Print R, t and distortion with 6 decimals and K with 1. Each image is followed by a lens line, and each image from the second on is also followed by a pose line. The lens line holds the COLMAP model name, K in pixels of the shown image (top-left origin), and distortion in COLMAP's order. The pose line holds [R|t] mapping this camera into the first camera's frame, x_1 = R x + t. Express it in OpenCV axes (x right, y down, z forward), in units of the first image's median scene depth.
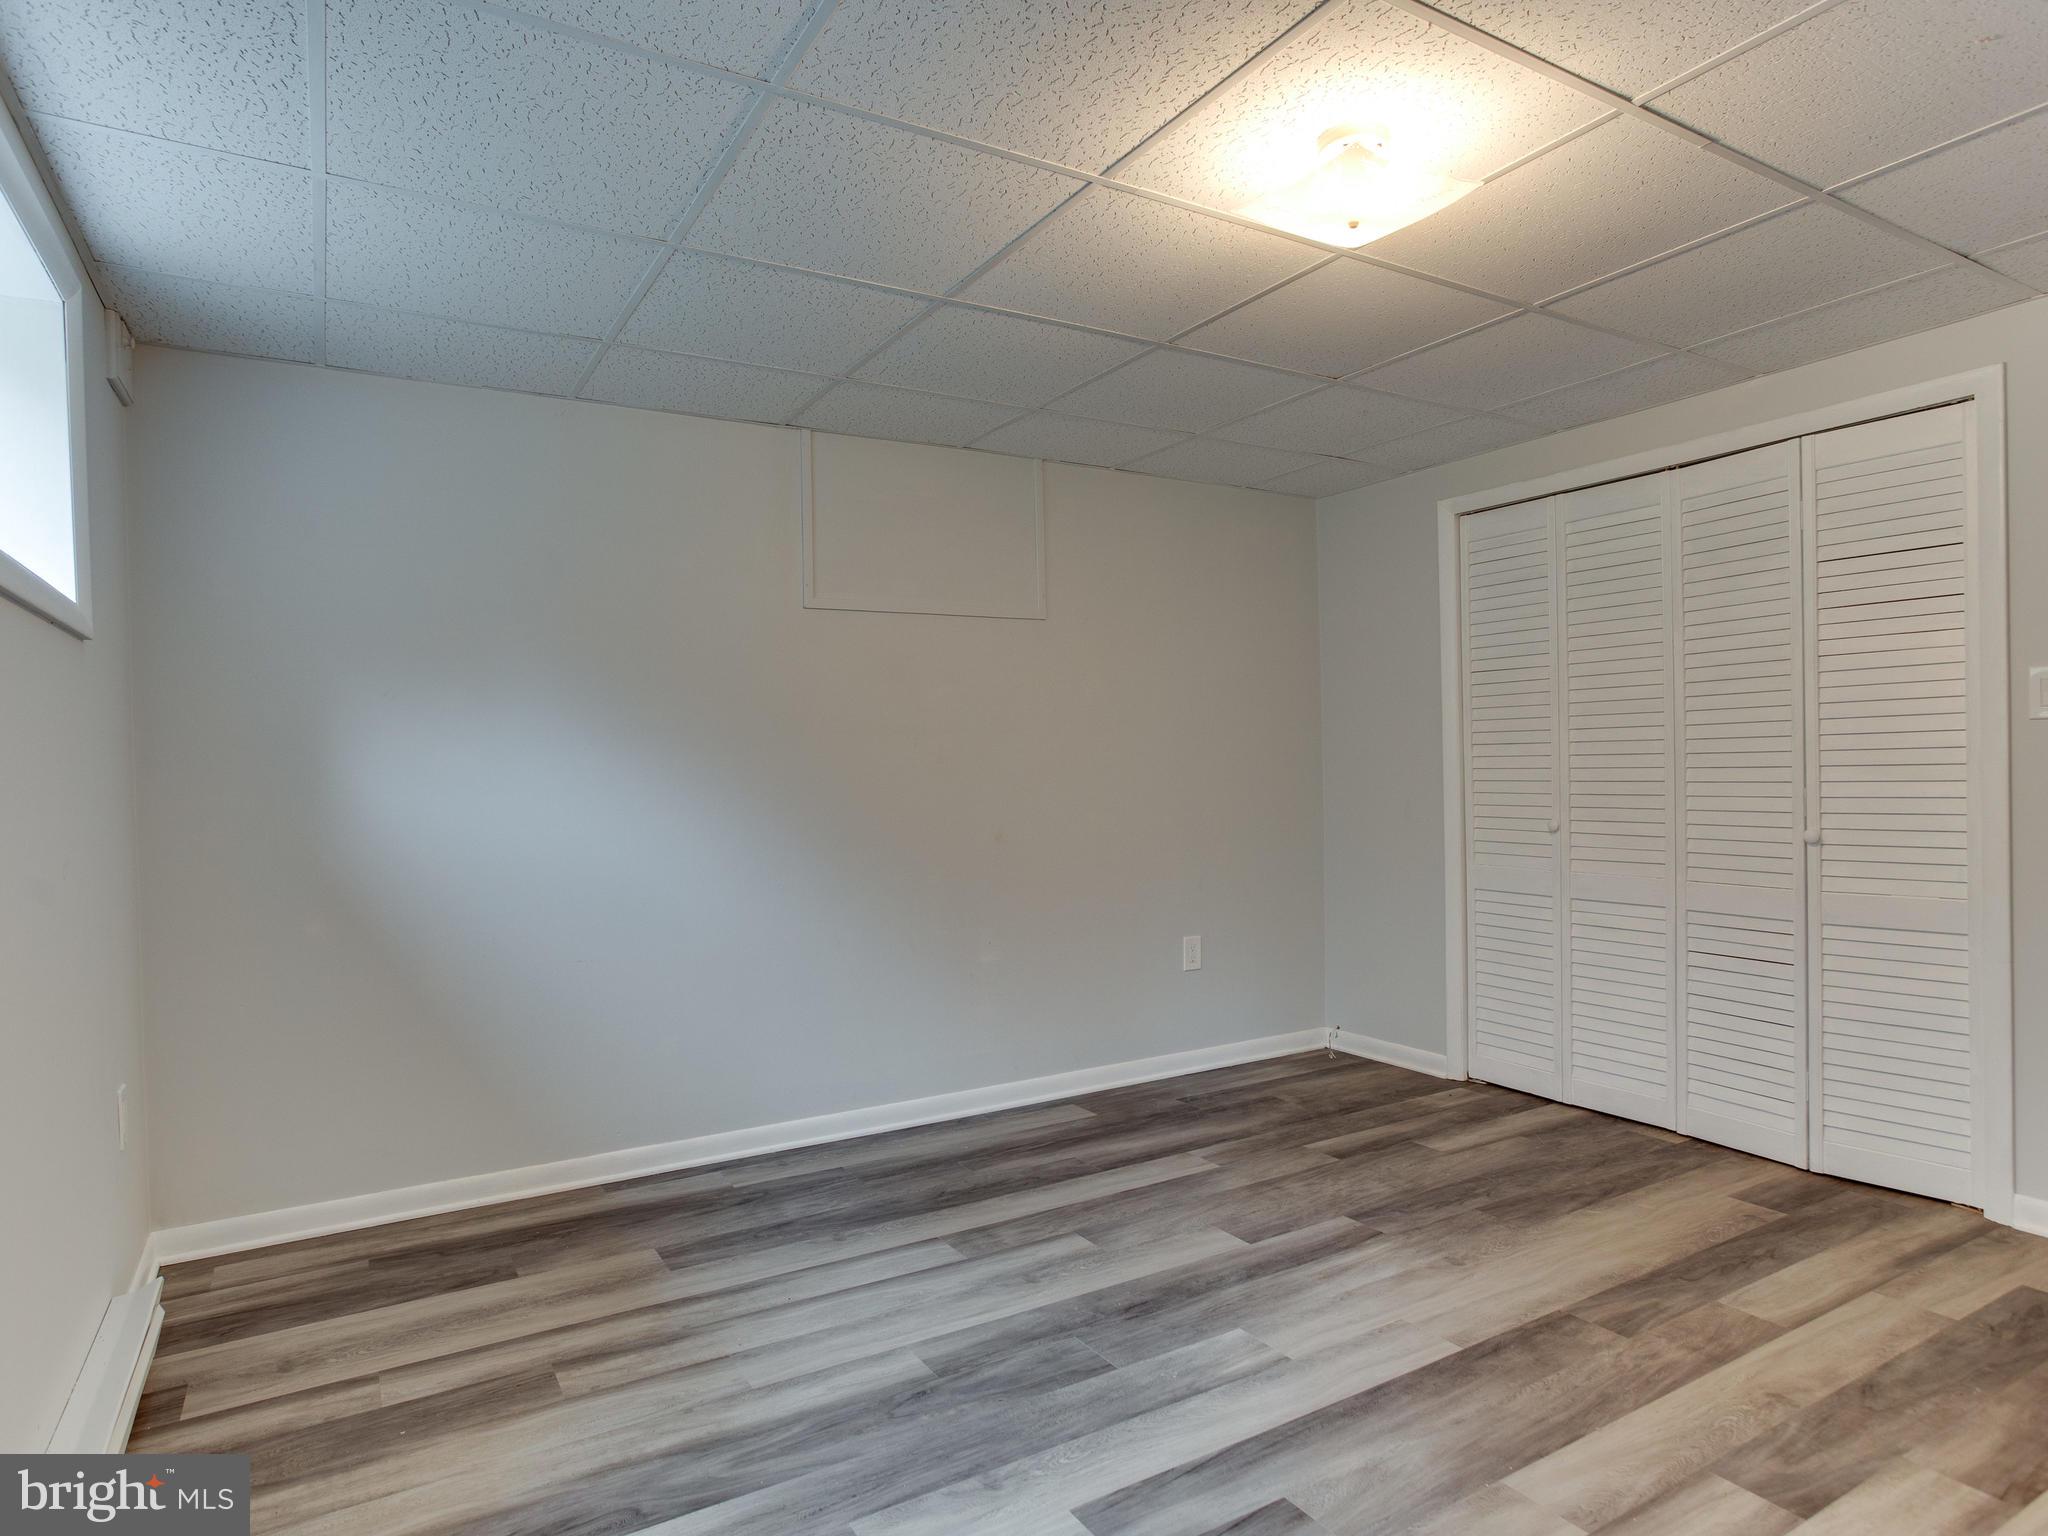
lens RADIAL K [[1135.8, 0, 1034.3], [0, 1135.8, 764.1], [0, 0, 1]] dist [-0.042816, 0.025967]
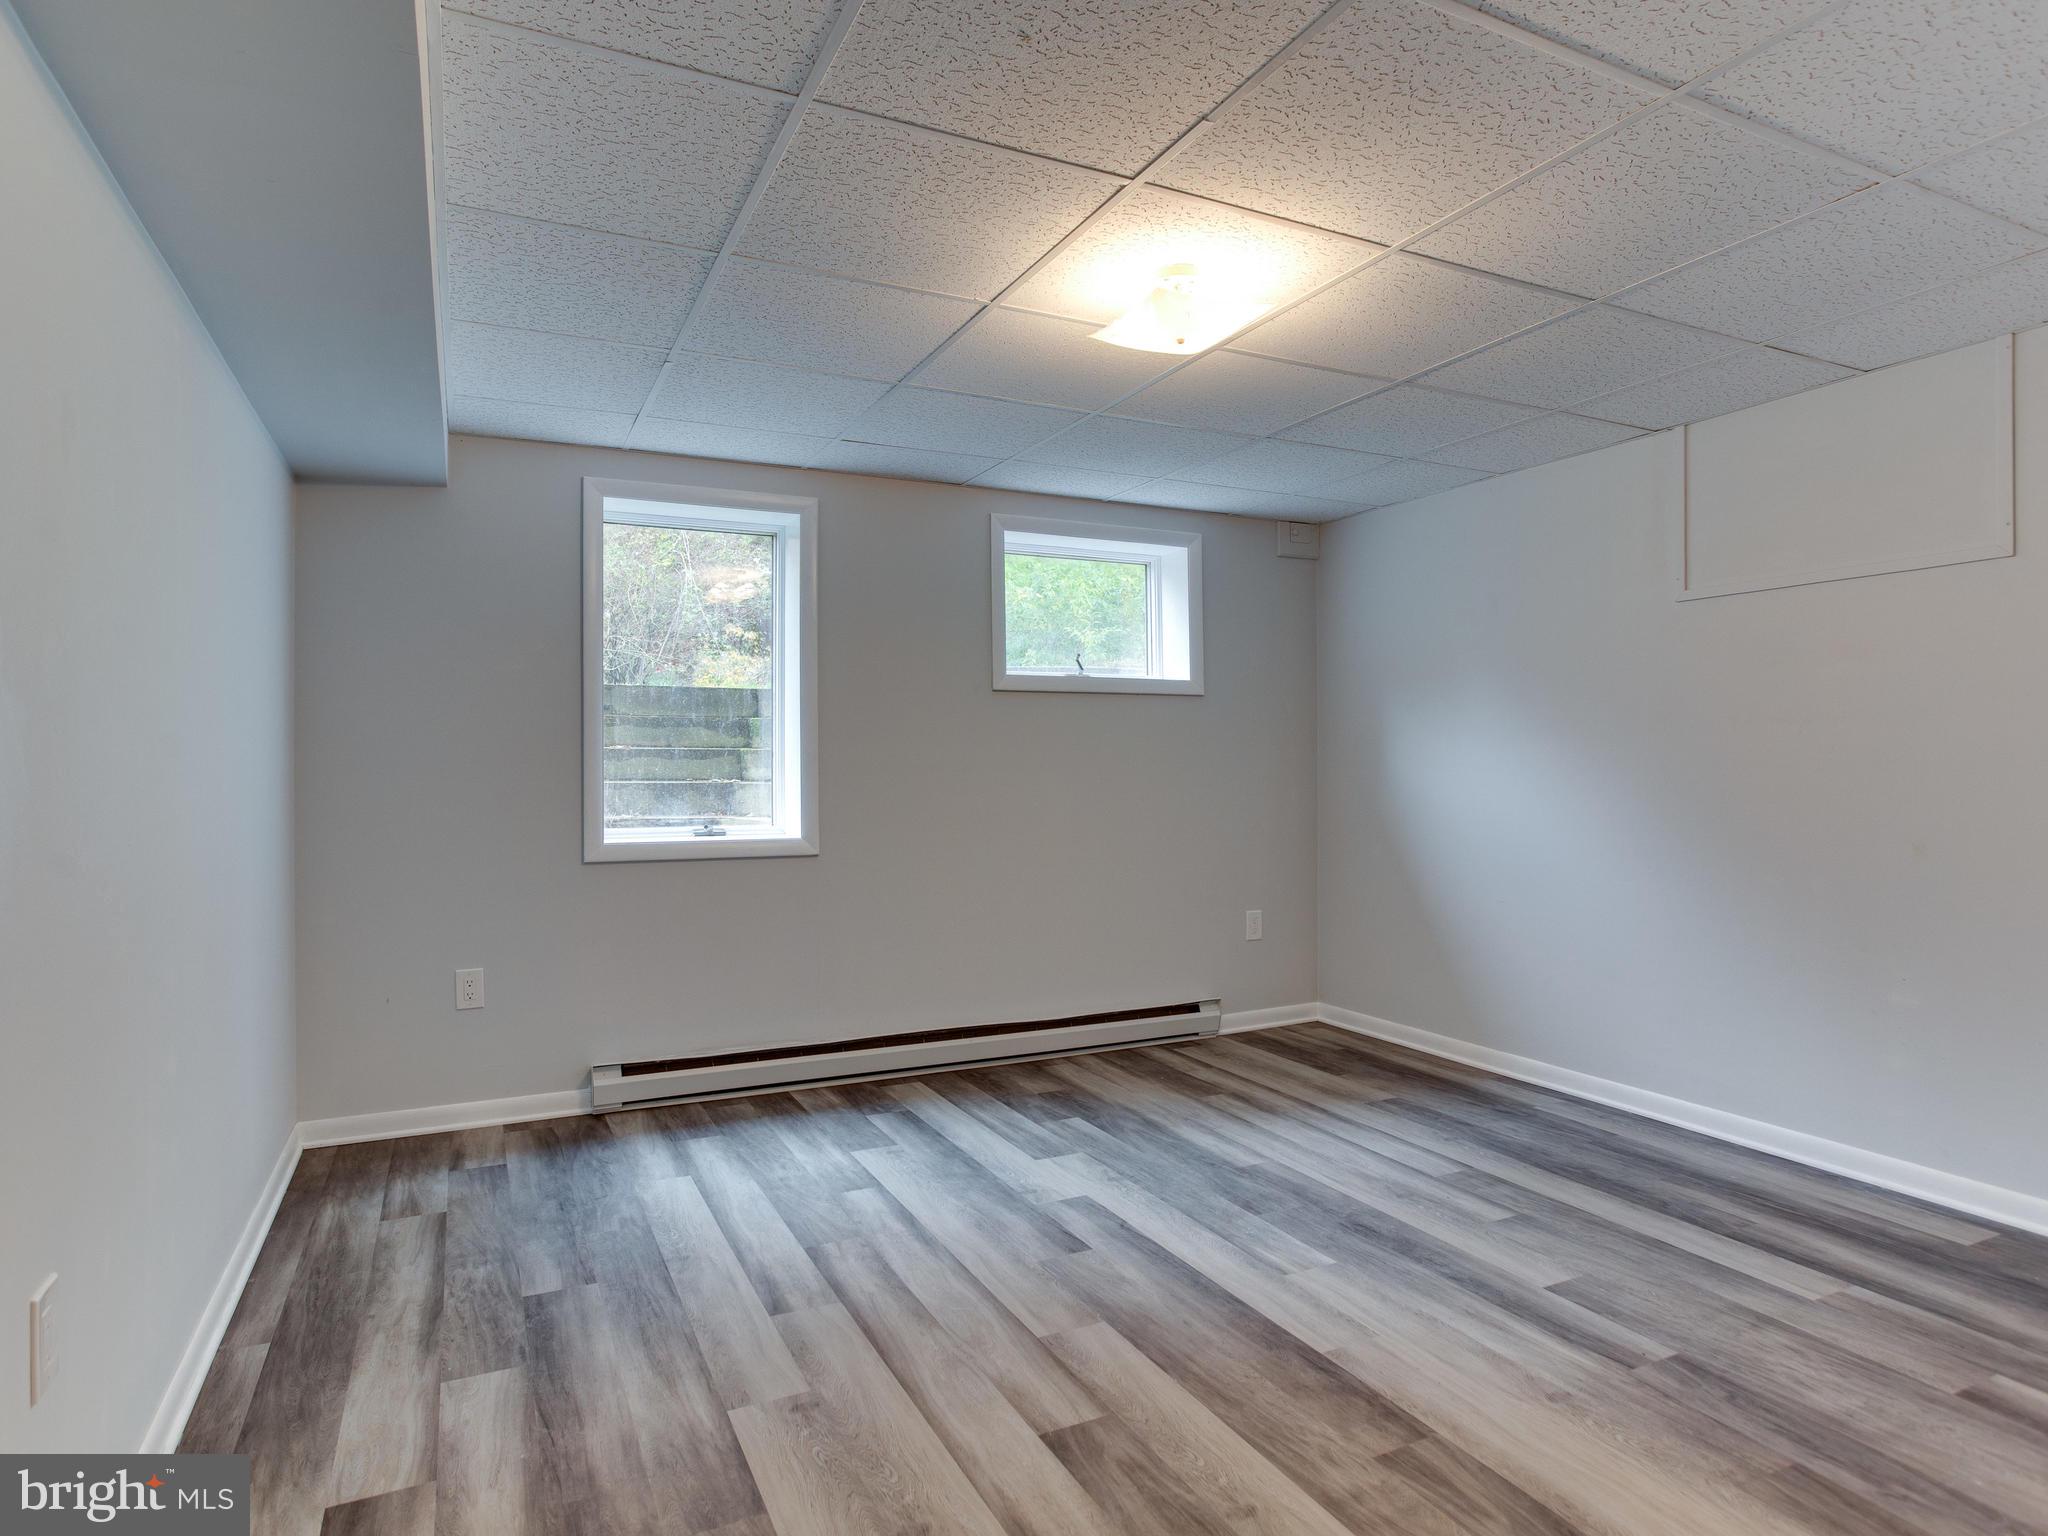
lens RADIAL K [[1135.8, 0, 1032.5], [0, 1135.8, 763.2], [0, 0, 1]] dist [-0.042816, 0.025967]
pose [[-0.054771, 0.021449, -0.998269, 1.169101], [0.009551, 0.999735, 0.020957, -0.017413], [0.998453, -0.008387, -0.054962, 0.685671]]
